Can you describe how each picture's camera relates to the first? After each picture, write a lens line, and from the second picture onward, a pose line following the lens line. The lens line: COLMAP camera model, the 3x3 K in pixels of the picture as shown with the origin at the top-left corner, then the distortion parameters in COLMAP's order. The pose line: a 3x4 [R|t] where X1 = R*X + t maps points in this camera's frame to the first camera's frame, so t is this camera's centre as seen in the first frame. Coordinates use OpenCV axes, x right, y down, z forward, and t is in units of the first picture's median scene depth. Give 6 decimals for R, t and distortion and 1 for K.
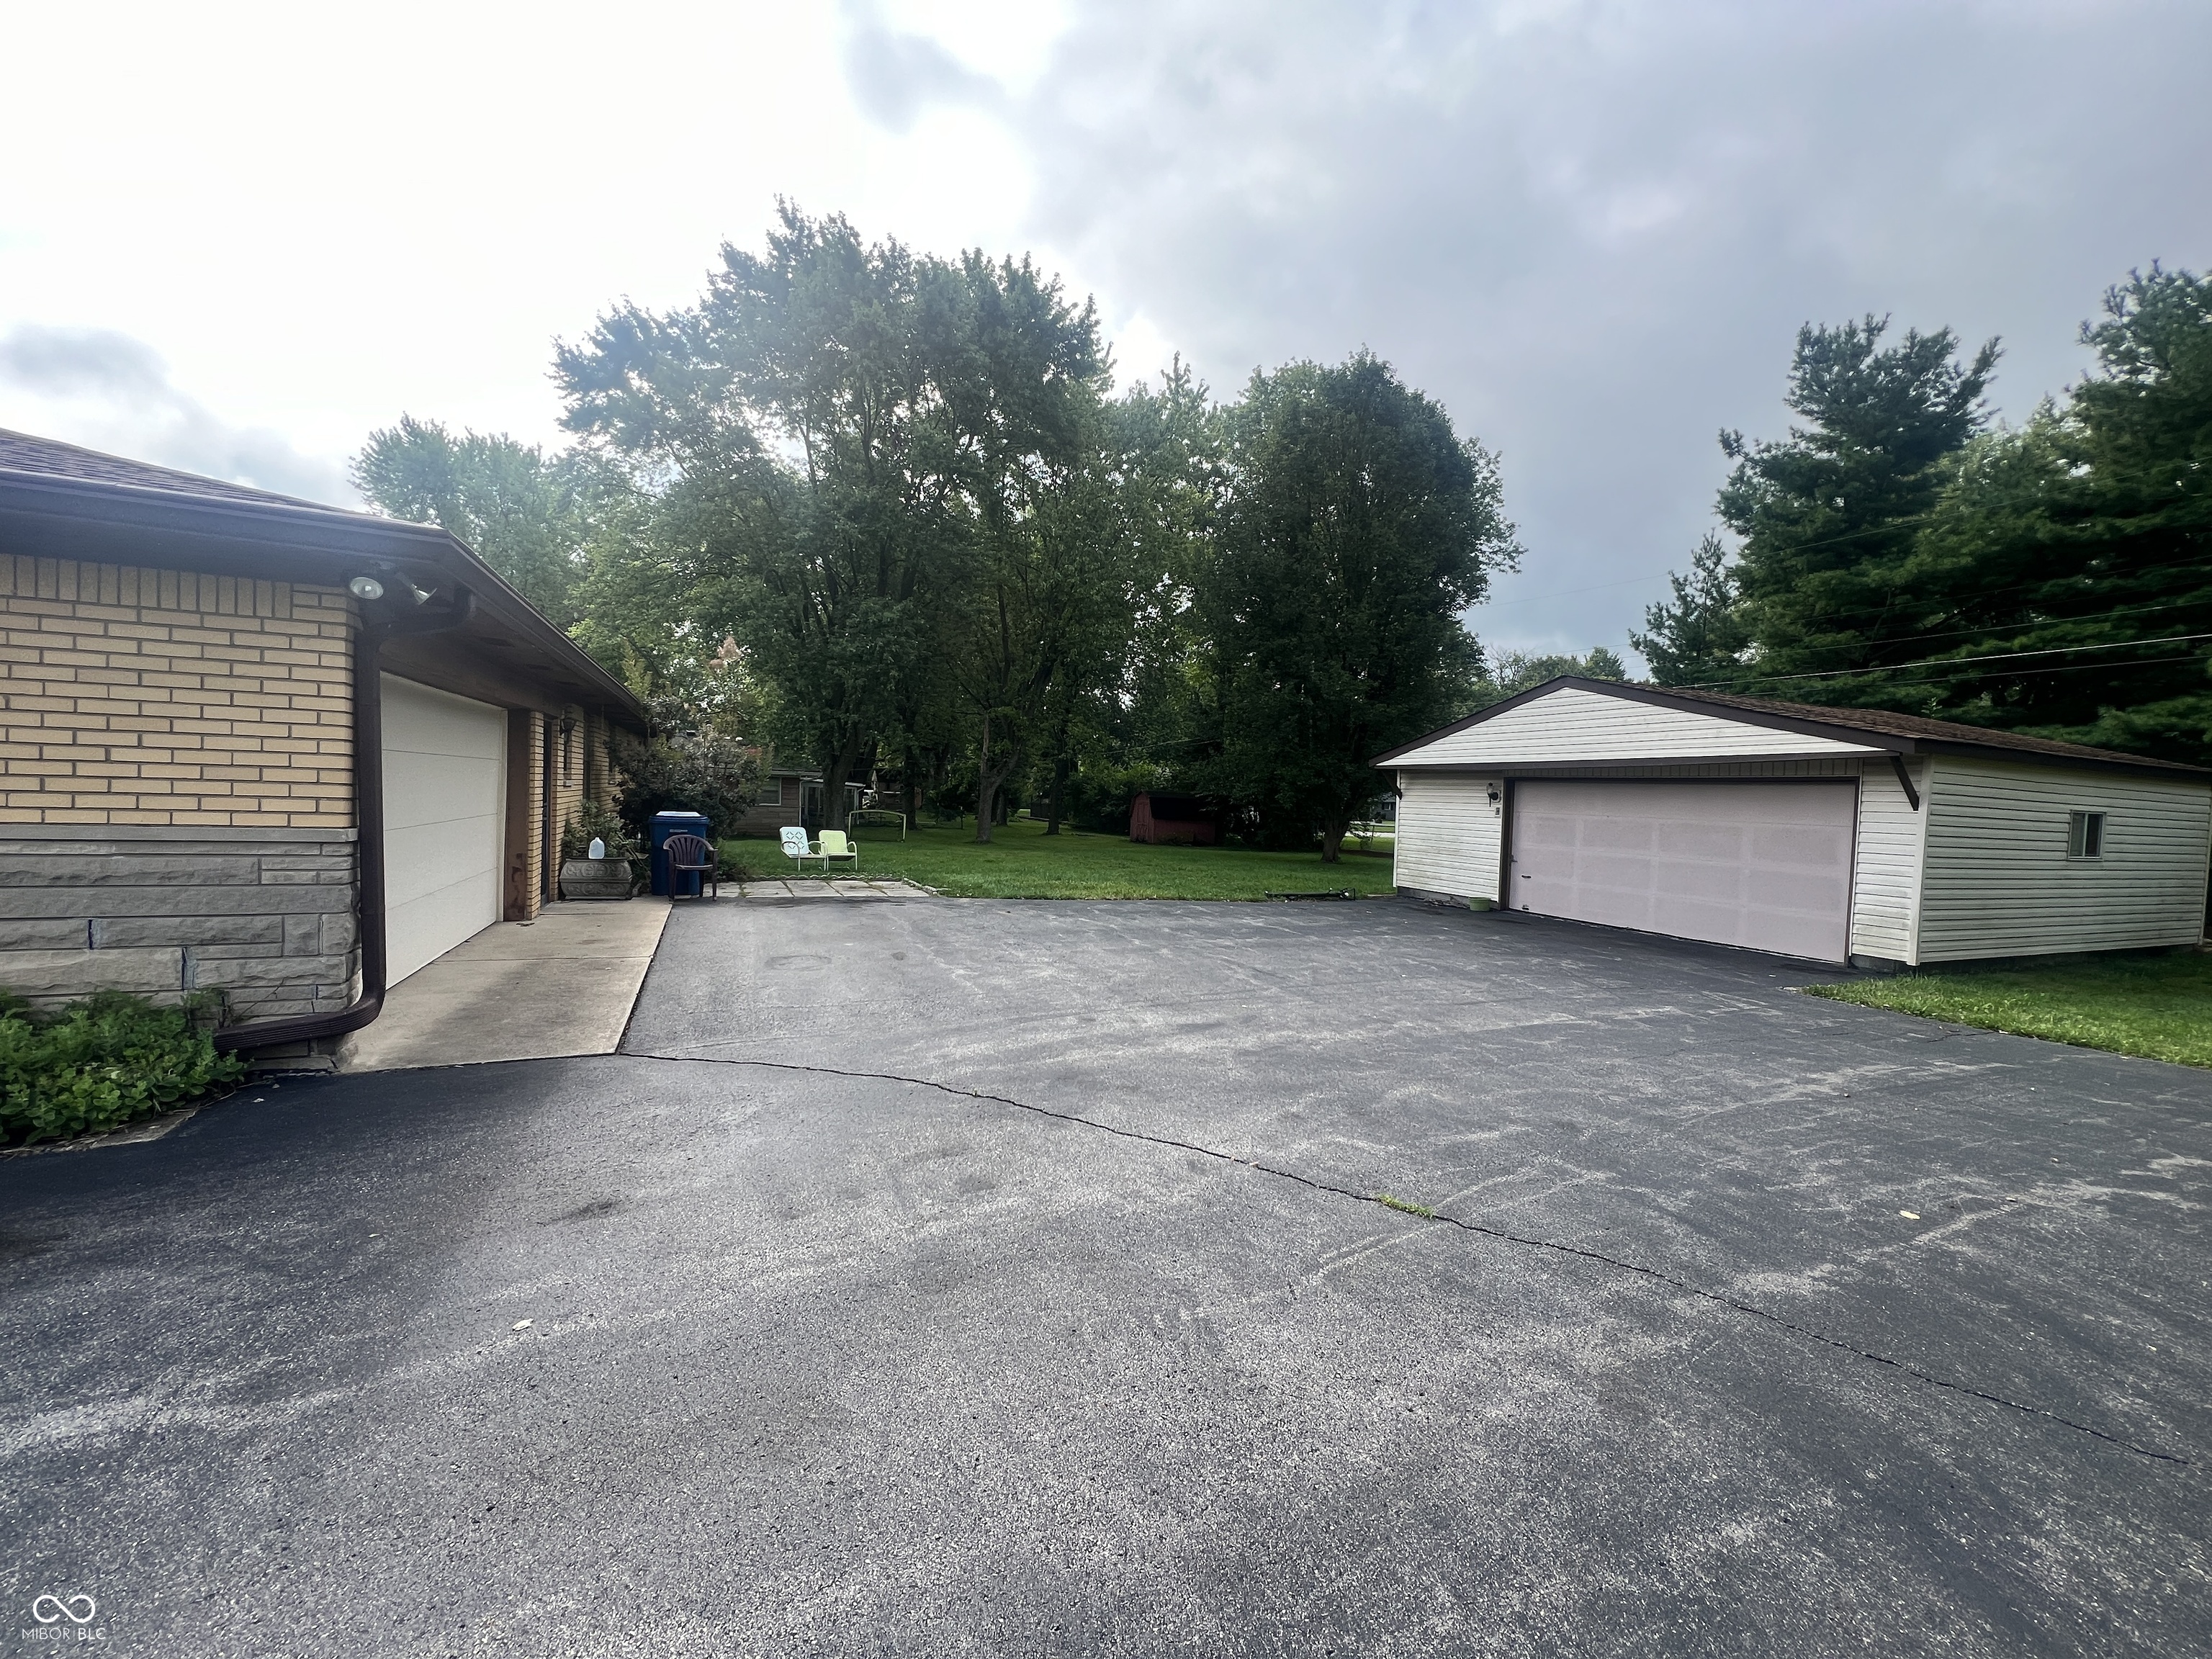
lens RADIAL K [[884.5, 0, 1103.3], [0, 884.5, 826.2], [0, 0, 1]] dist [-0.003557, 0.000944]
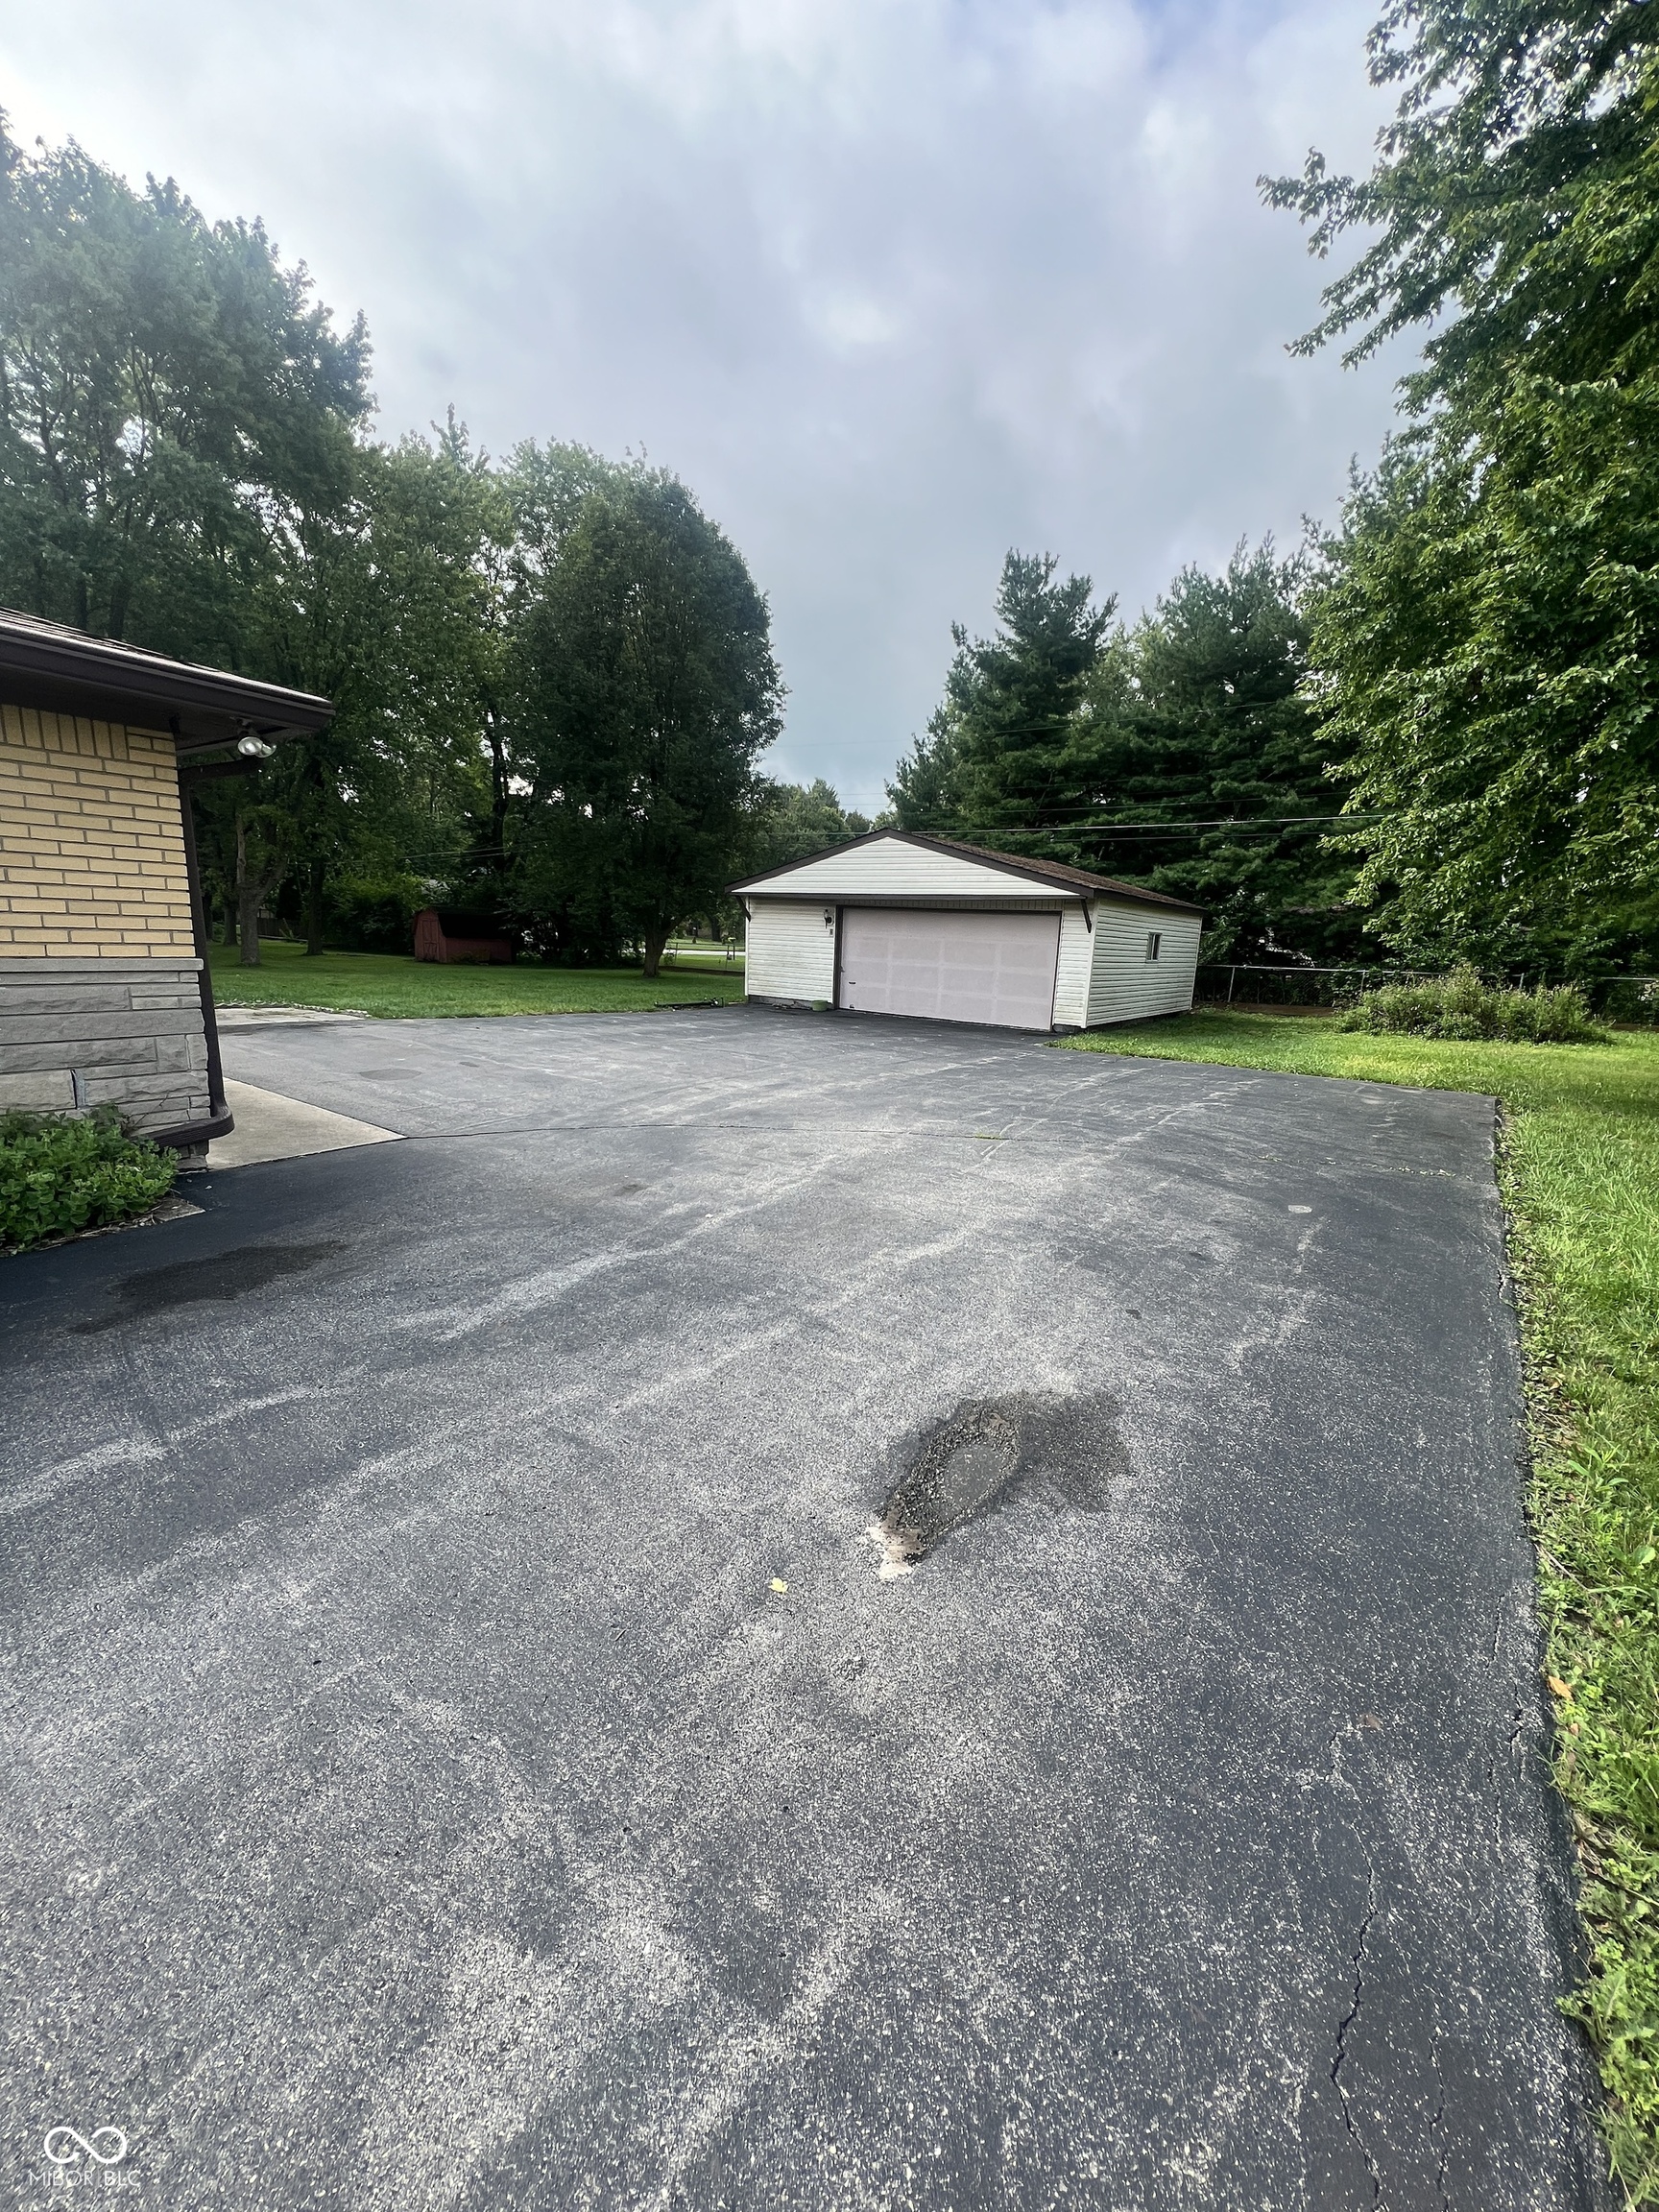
lens RADIAL K [[884.5, 0, 832.3], [0, 884.5, 1106.1], [0, 0, 1]] dist [-0.003557, 0.000944]
pose [[0.857664, -0.099774, 0.504437, -0.210953], [0.006354, 0.982977, 0.183621, -0.003724], [-0.514171, -0.154280, 0.843698, -0.112500]]
